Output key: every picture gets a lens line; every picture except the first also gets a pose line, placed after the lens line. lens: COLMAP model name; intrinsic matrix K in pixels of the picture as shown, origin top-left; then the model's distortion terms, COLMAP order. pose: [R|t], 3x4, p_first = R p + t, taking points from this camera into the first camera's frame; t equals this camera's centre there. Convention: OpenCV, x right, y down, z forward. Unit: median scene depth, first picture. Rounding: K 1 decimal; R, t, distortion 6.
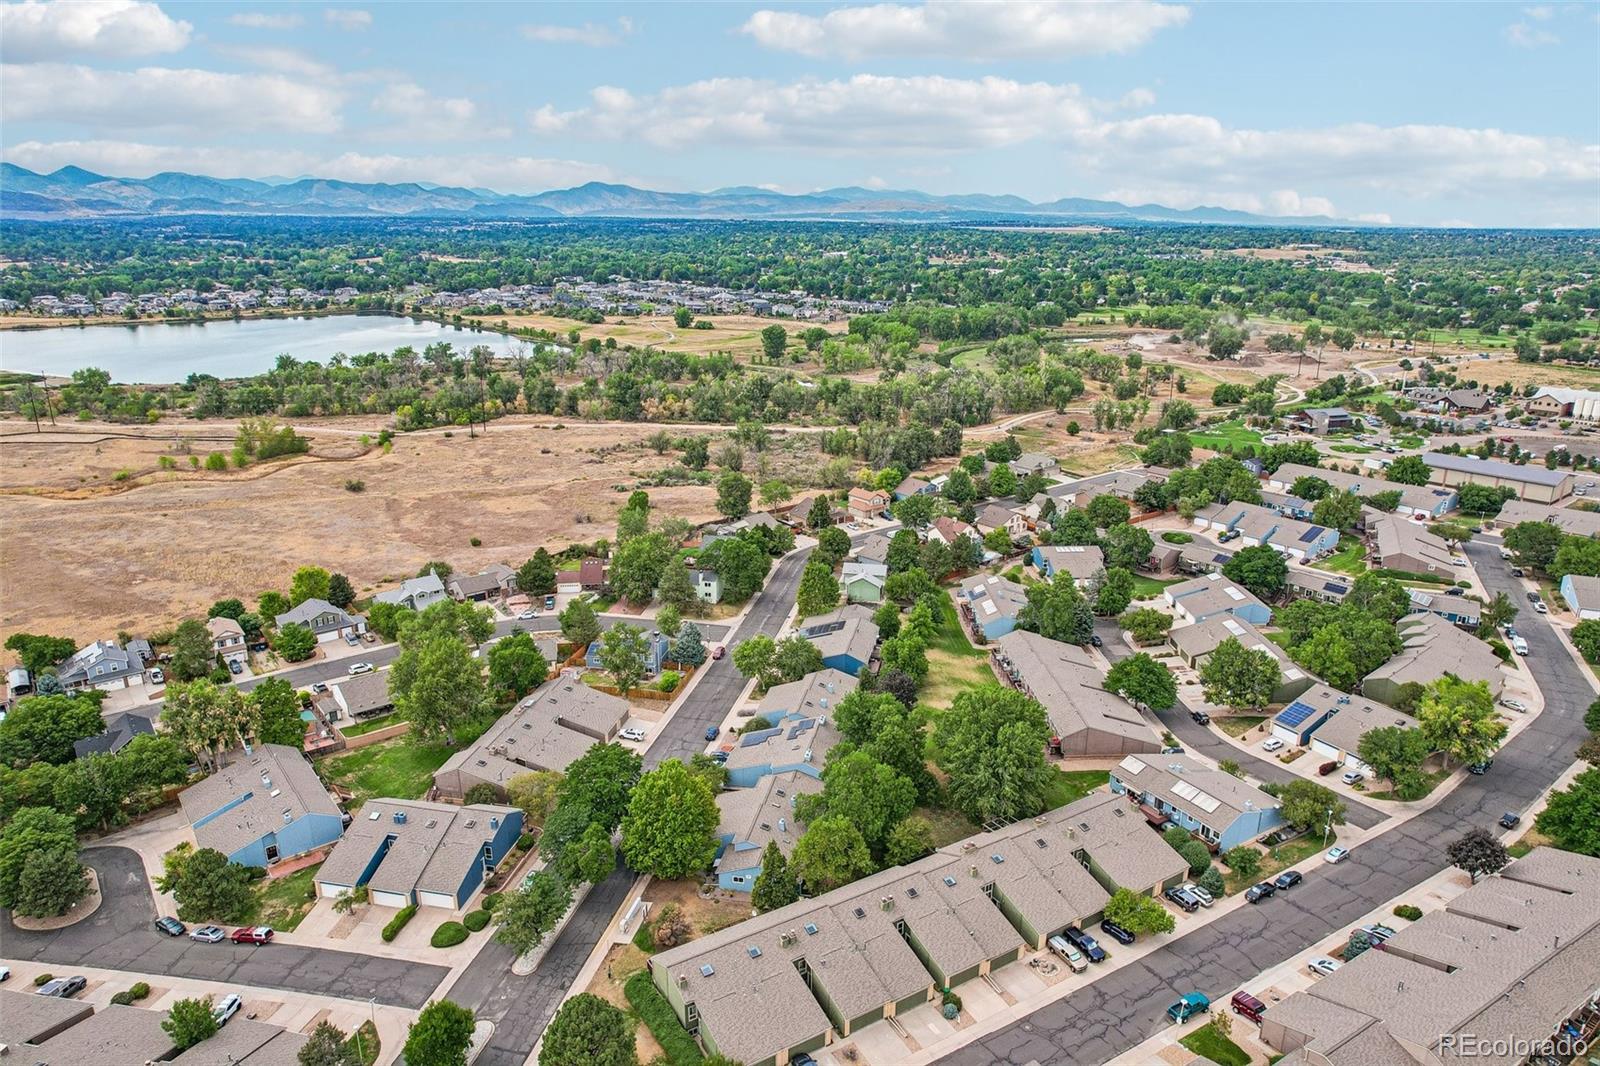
lens RADIAL K [[1000.7, 0, 800.0], [0, 1000.7, 533.0], [0, 0, 1]] dist [-0.103530, 0.076963]
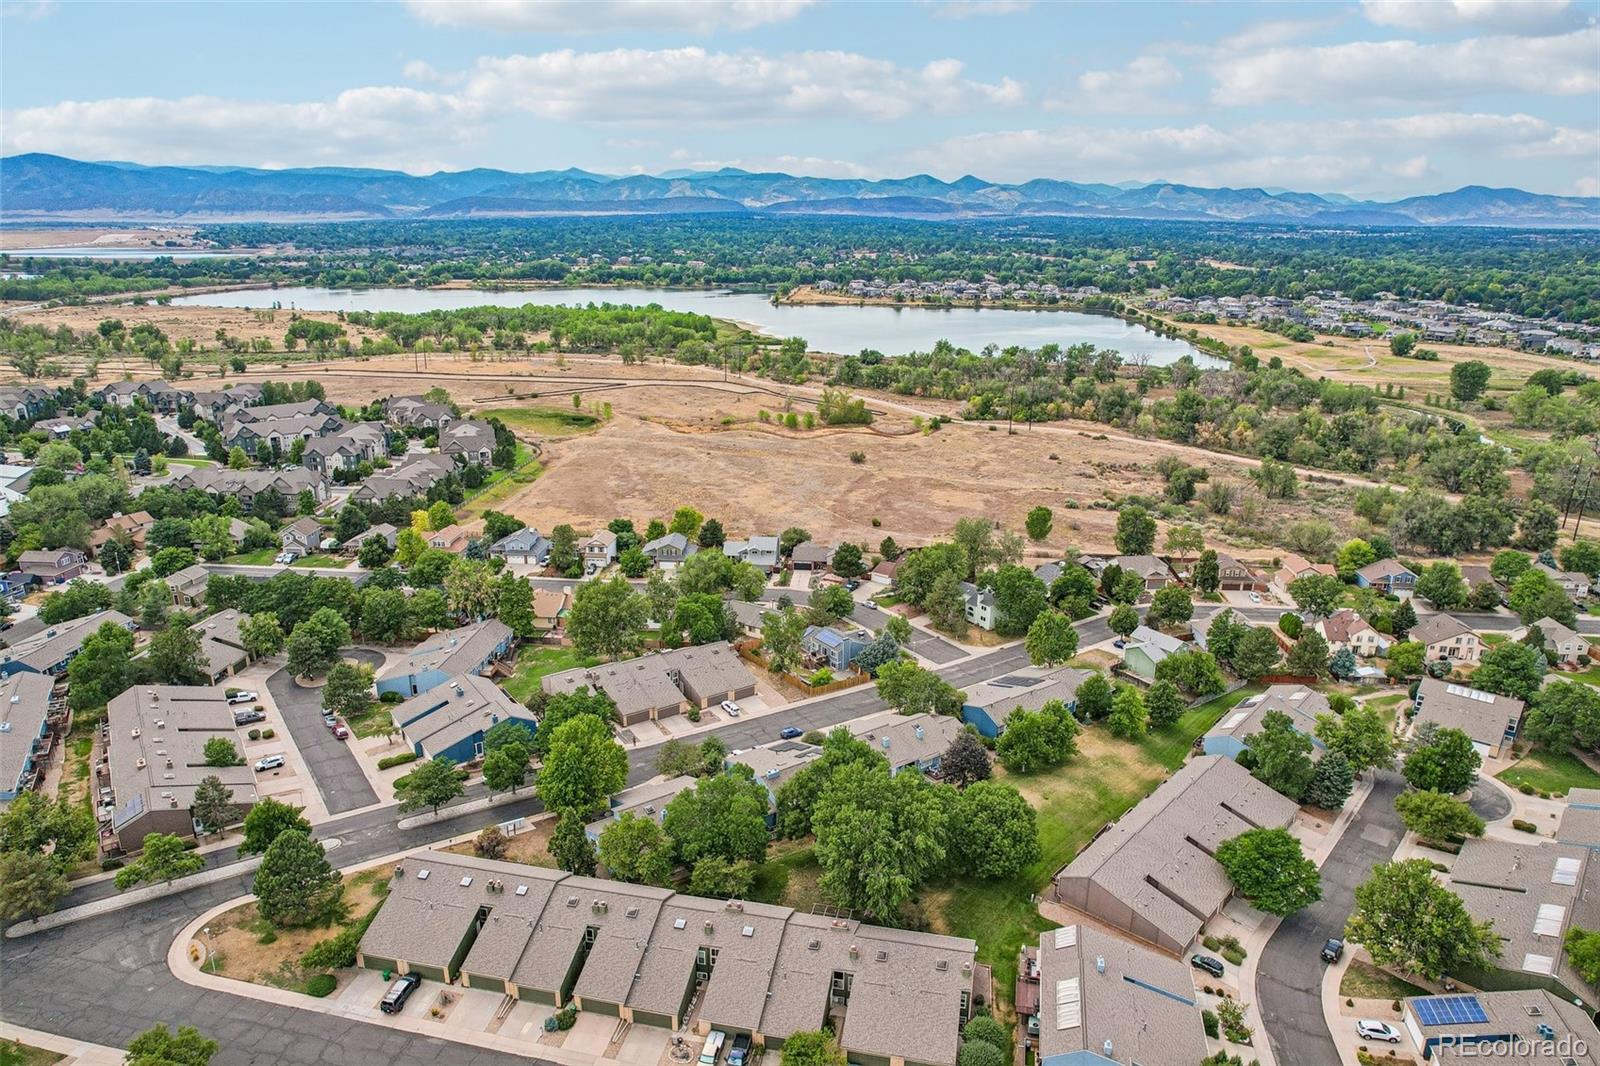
lens RADIAL K [[1000.7, 0, 800.0], [0, 1000.7, 533.0], [0, 0, 1]] dist [-0.103530, 0.076963]
pose [[0.715746, 0.203391, -0.668086, 0.150764], [-0.206381, 0.975525, 0.075883, -0.020208], [0.667169, 0.083567, 0.740204, 0.068237]]
